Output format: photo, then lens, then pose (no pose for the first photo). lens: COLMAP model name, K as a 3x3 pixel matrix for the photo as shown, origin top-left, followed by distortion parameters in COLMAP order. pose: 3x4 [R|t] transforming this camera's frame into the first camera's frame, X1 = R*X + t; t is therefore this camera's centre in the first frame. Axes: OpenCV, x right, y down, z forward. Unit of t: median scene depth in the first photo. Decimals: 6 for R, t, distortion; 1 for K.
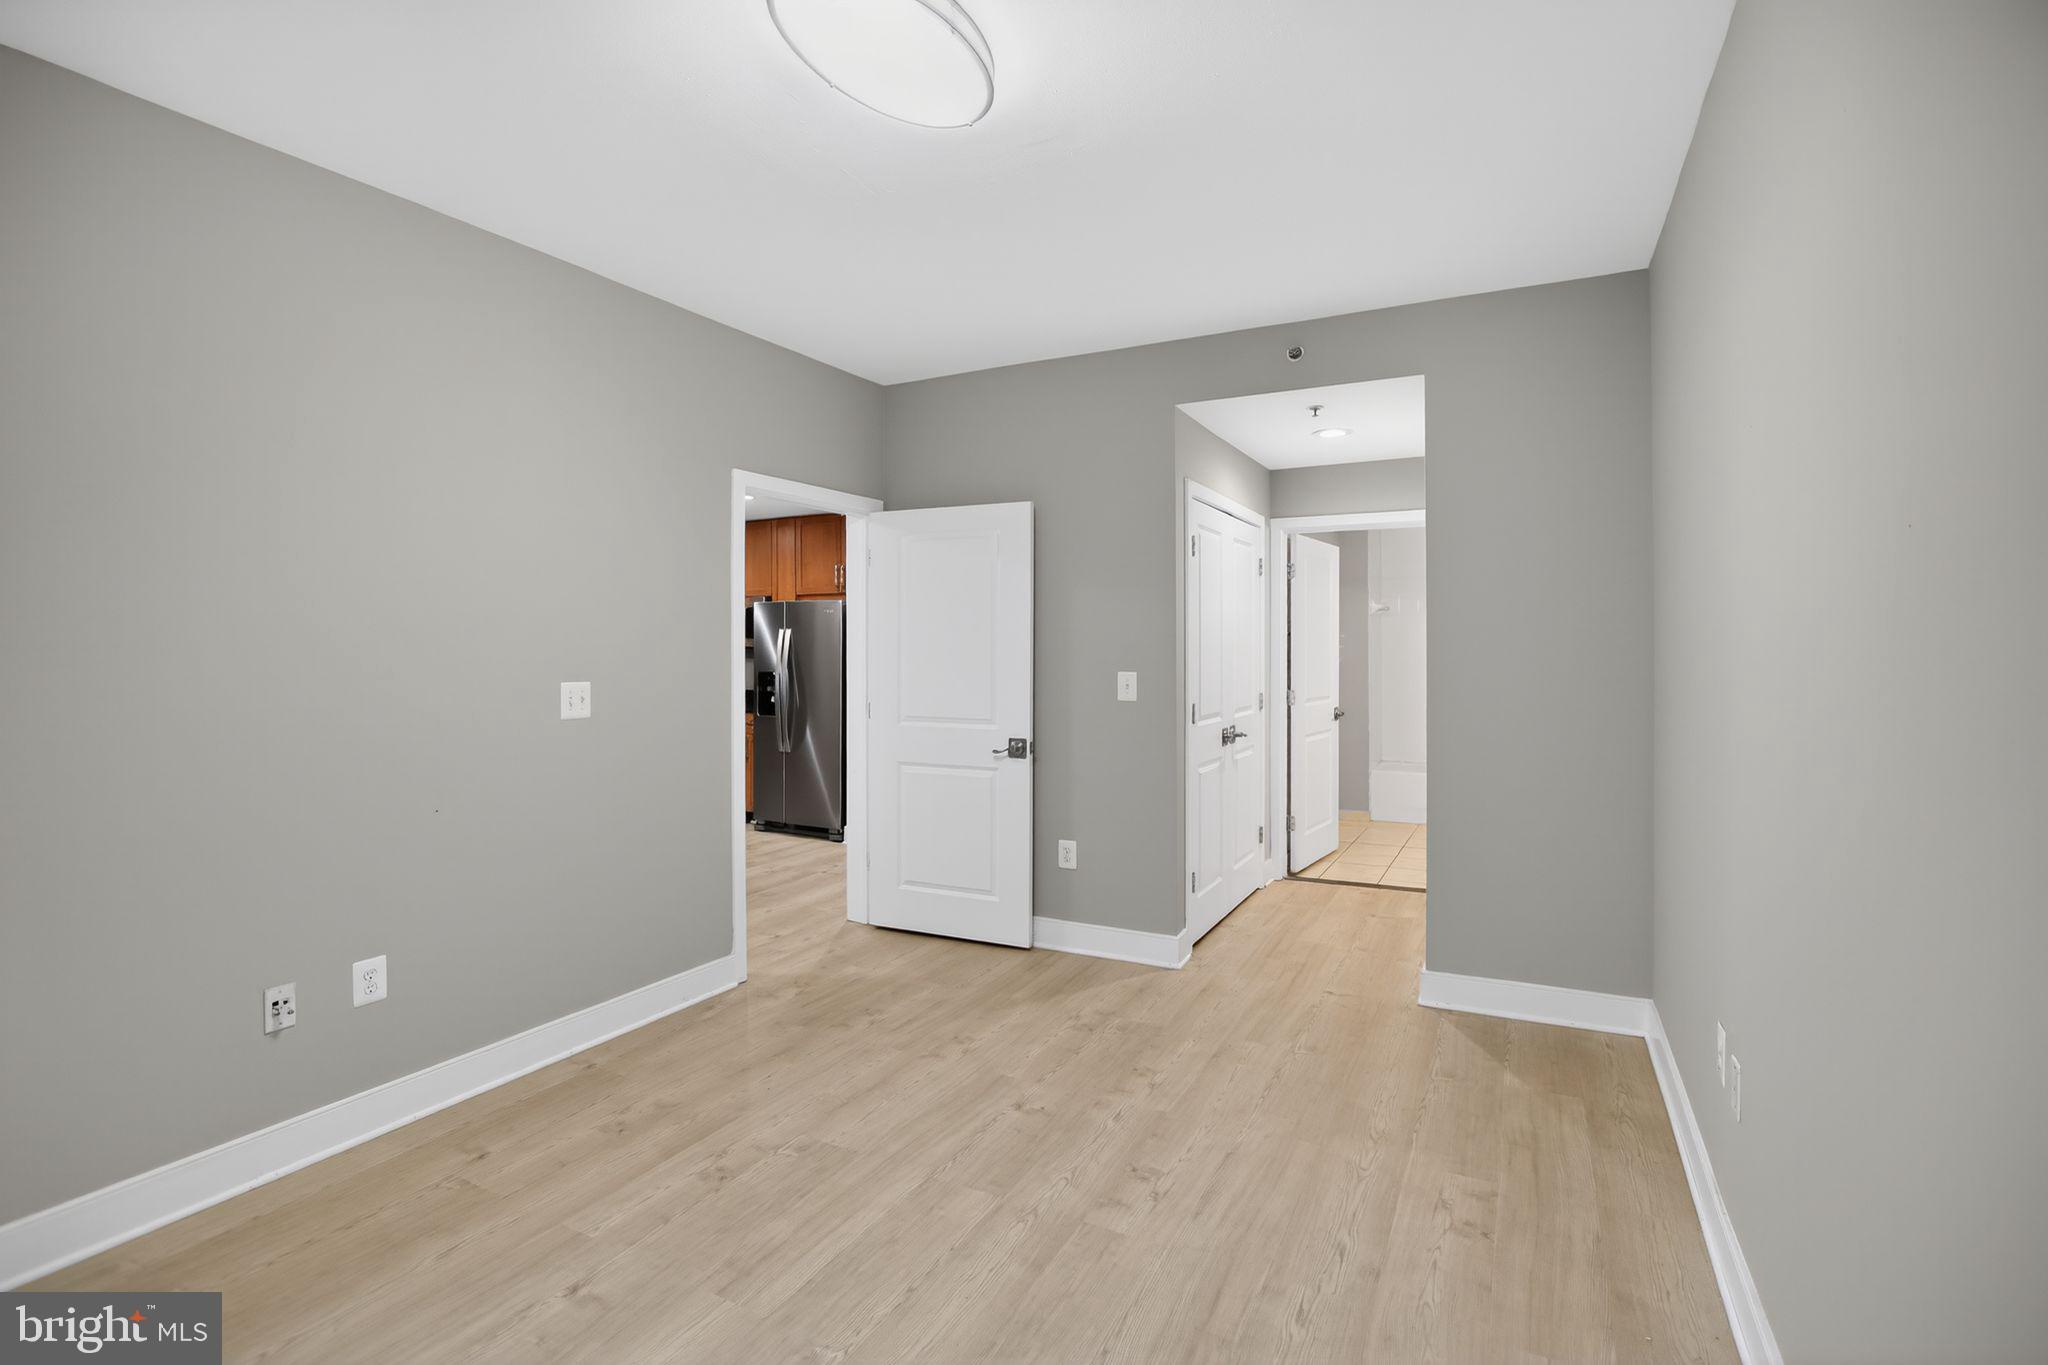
lens RADIAL K [[942.9, 0, 1020.3], [0, 942.9, 657.7], [0, 0, 1]] dist [-0.056743, 0.024467]
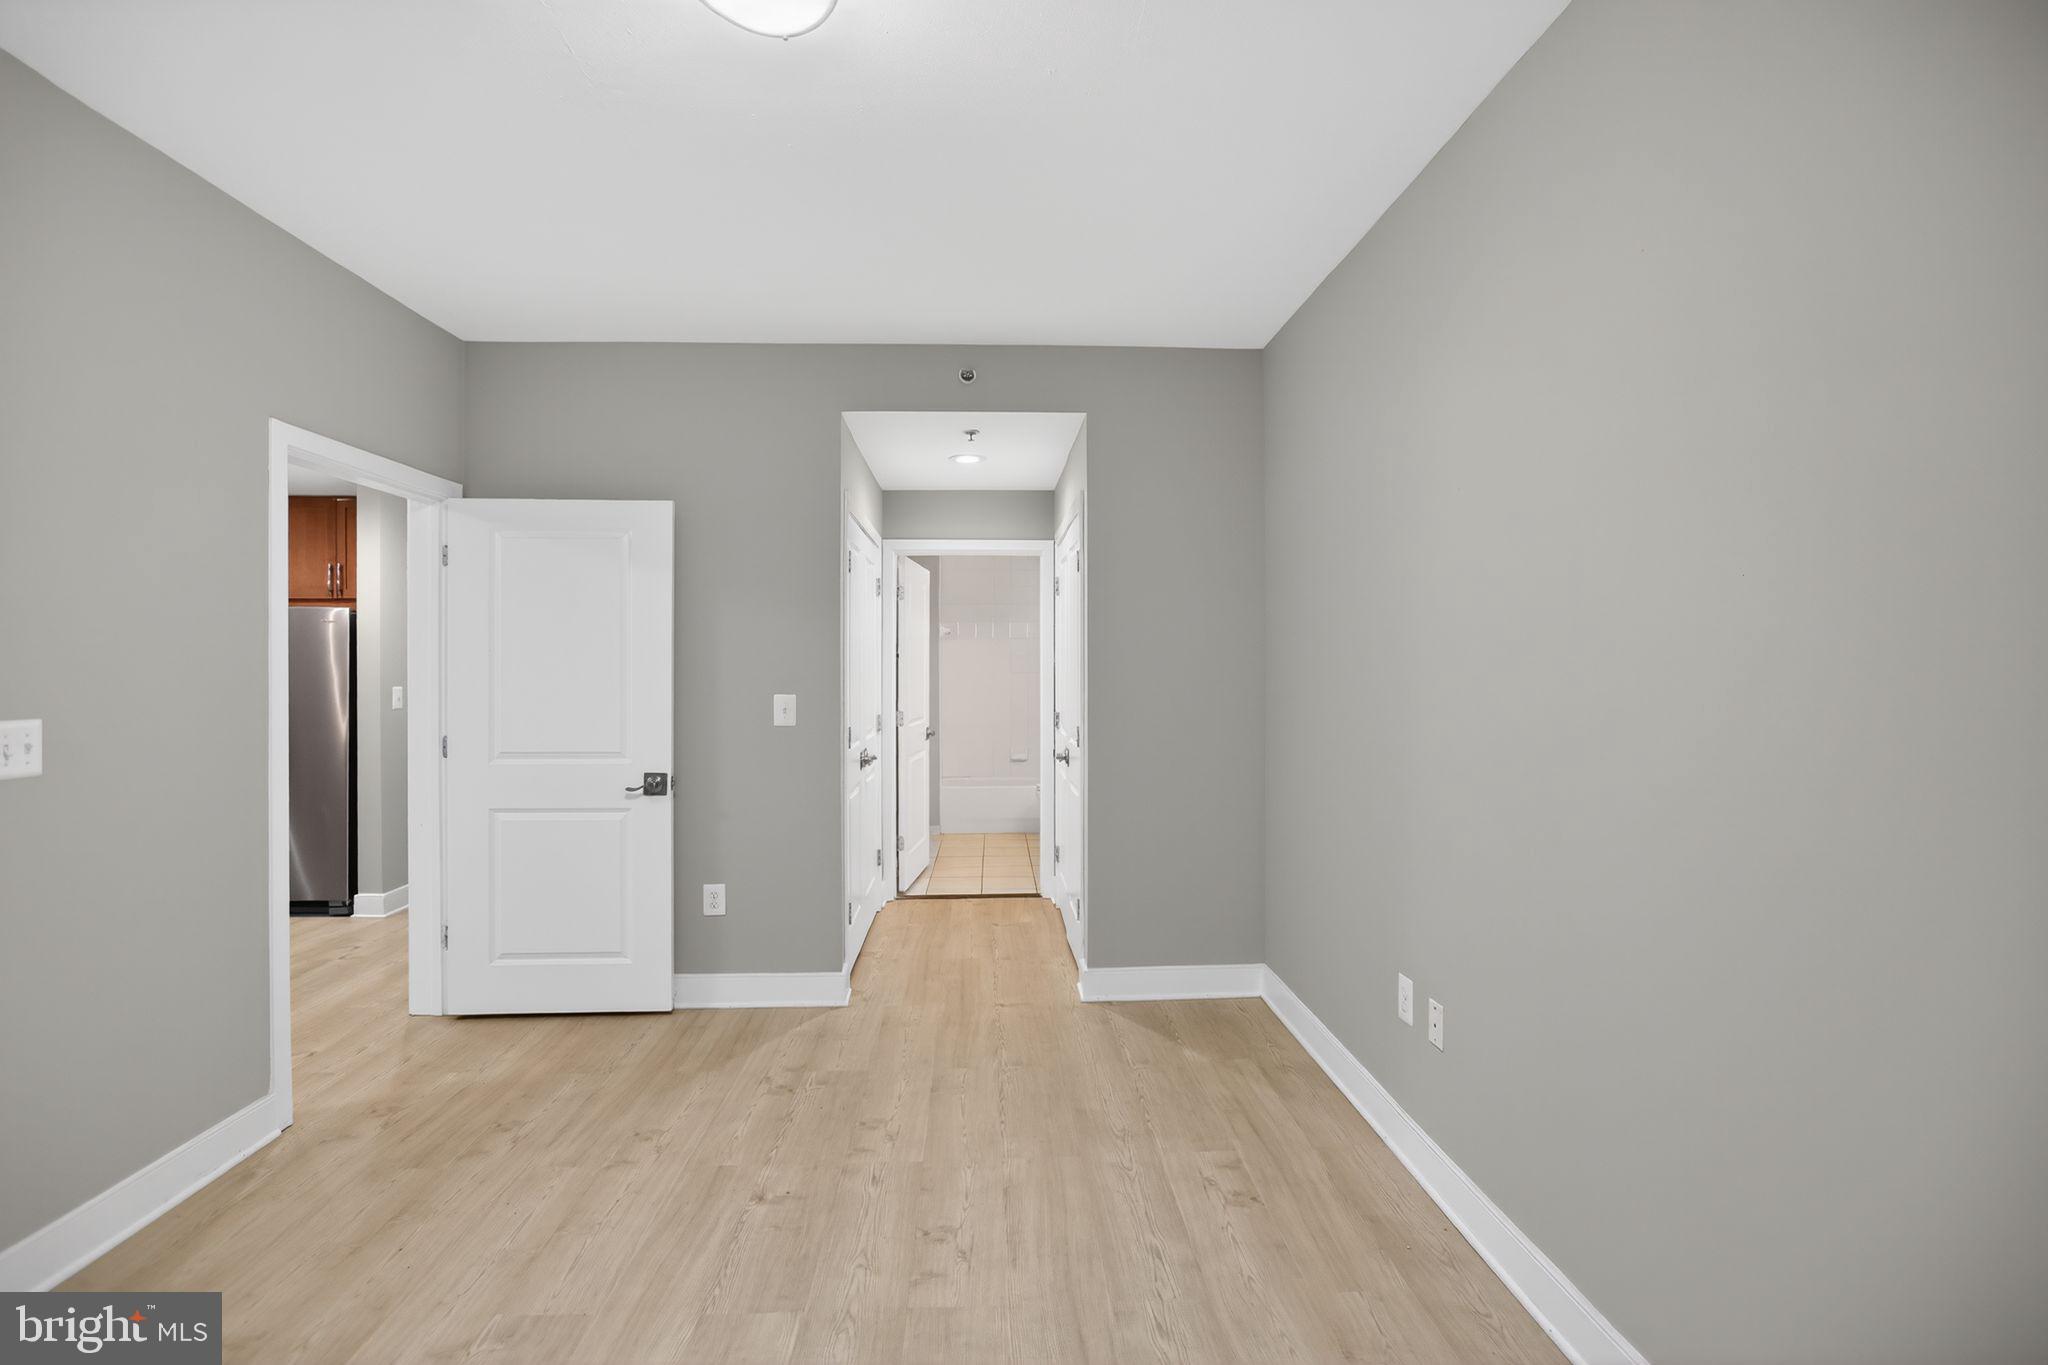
lens RADIAL K [[934.1, 0, 1011.1], [0, 934.1, 679.7], [0, 0, 1]] dist [-0.048472, 0.017316]
pose [[0.863380, -0.004002, 0.504538, -0.188668], [0.004121, 0.999991, 0.000880, 0.000690], [-0.504538, 0.001320, 0.863389, 0.120159]]
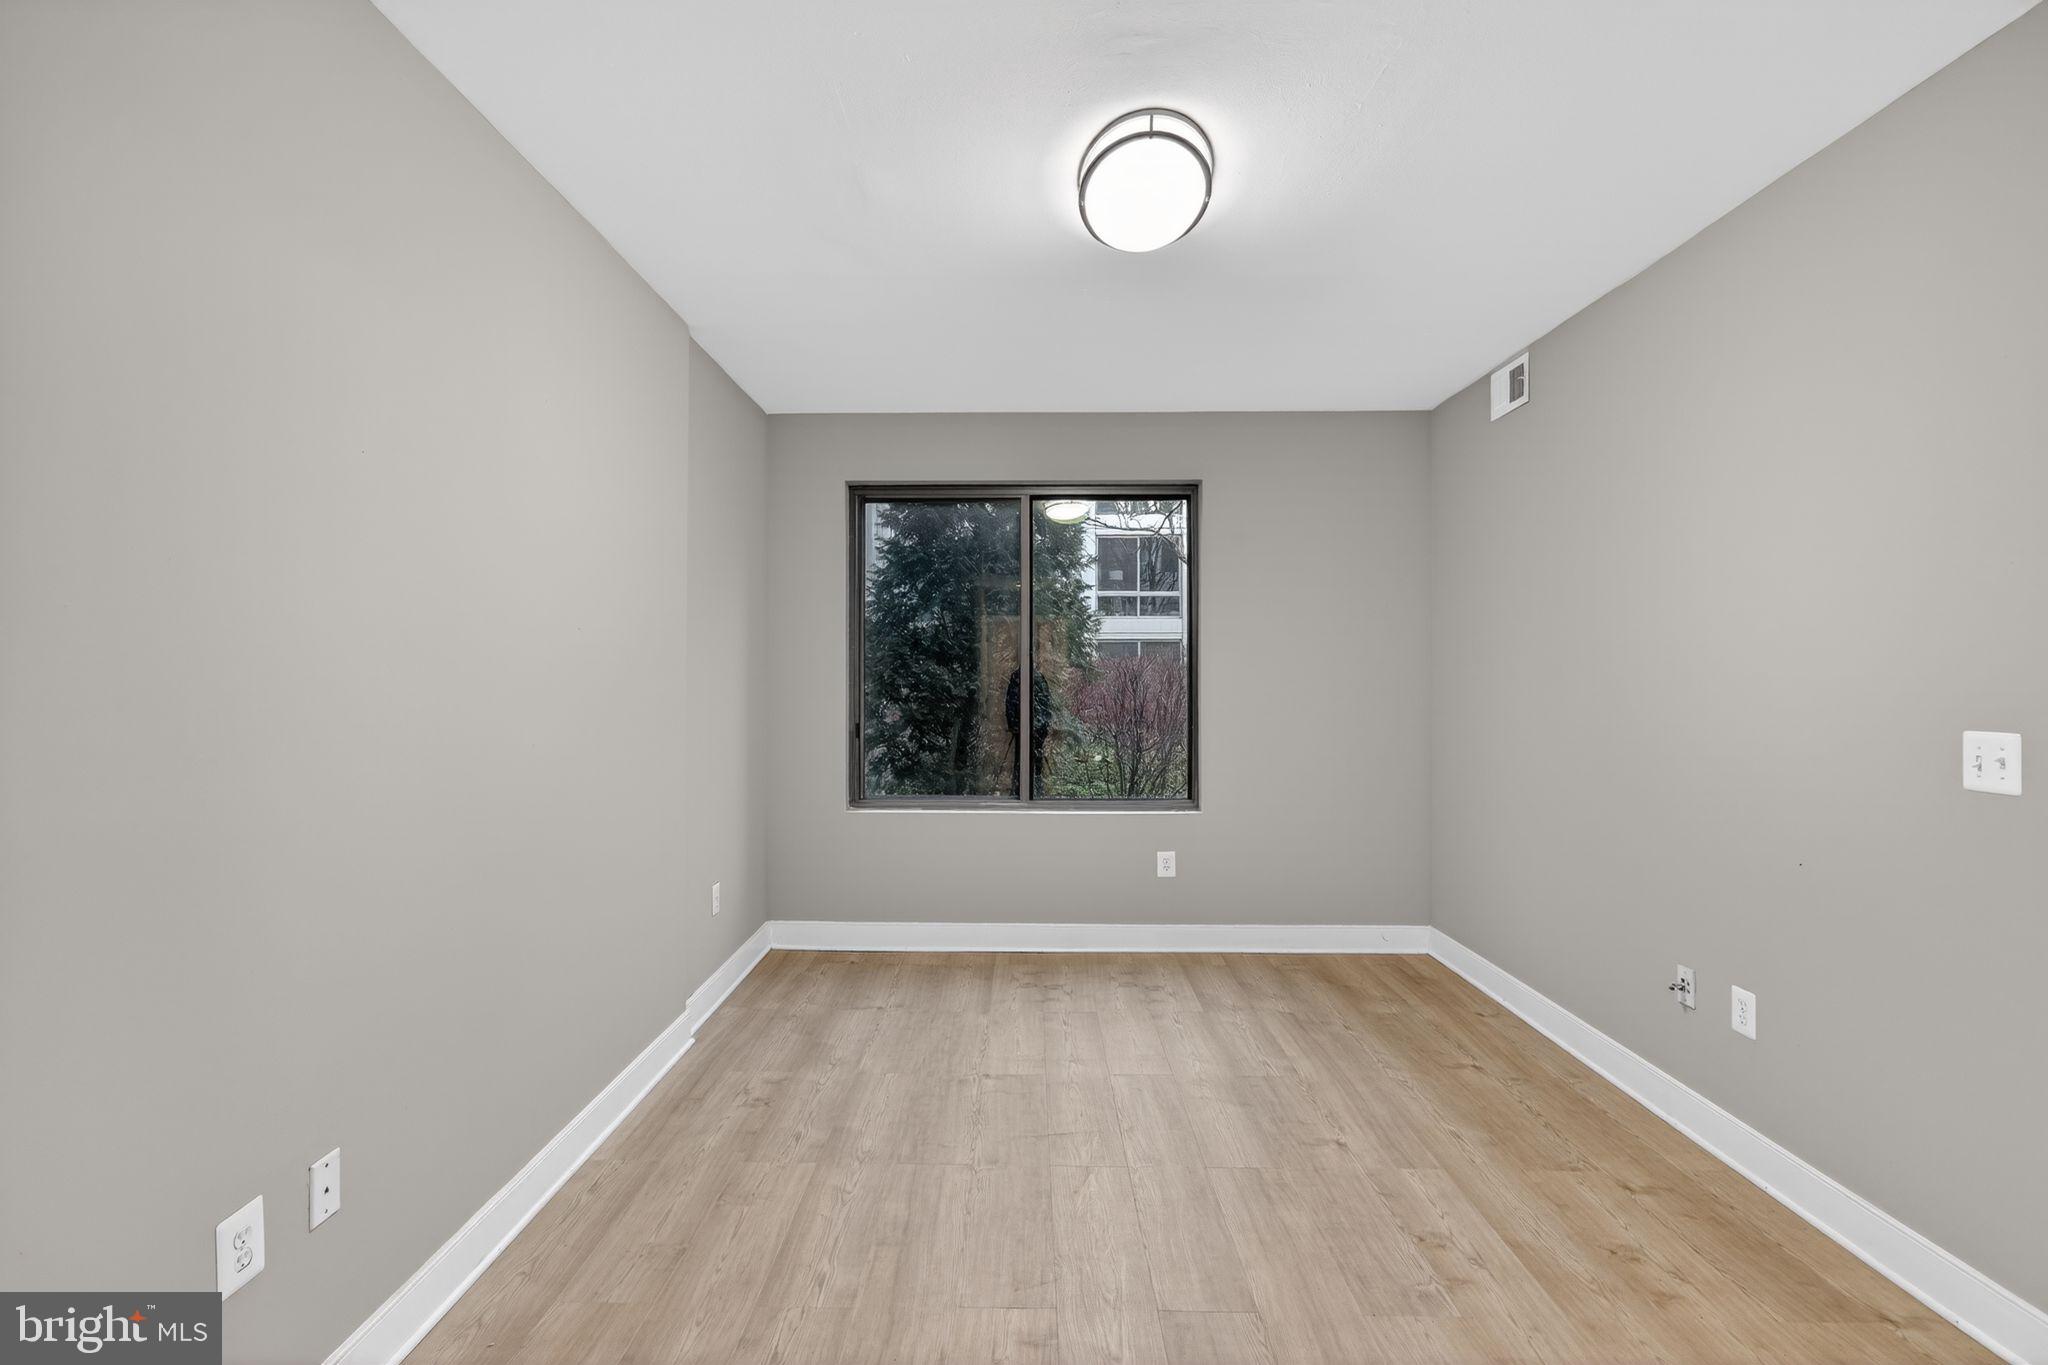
lens RADIAL K [[938.2, 0, 1014.6], [0, 938.2, 669.7], [0, 0, 1]] dist [-0.001214, 0.000414]
pose [[-0.885750, 0.001645, -0.464160, 0.347103], [0.000126, 0.999995, 0.003304, -0.015351], [0.464163, 0.002868, -0.885745, 1.173560]]
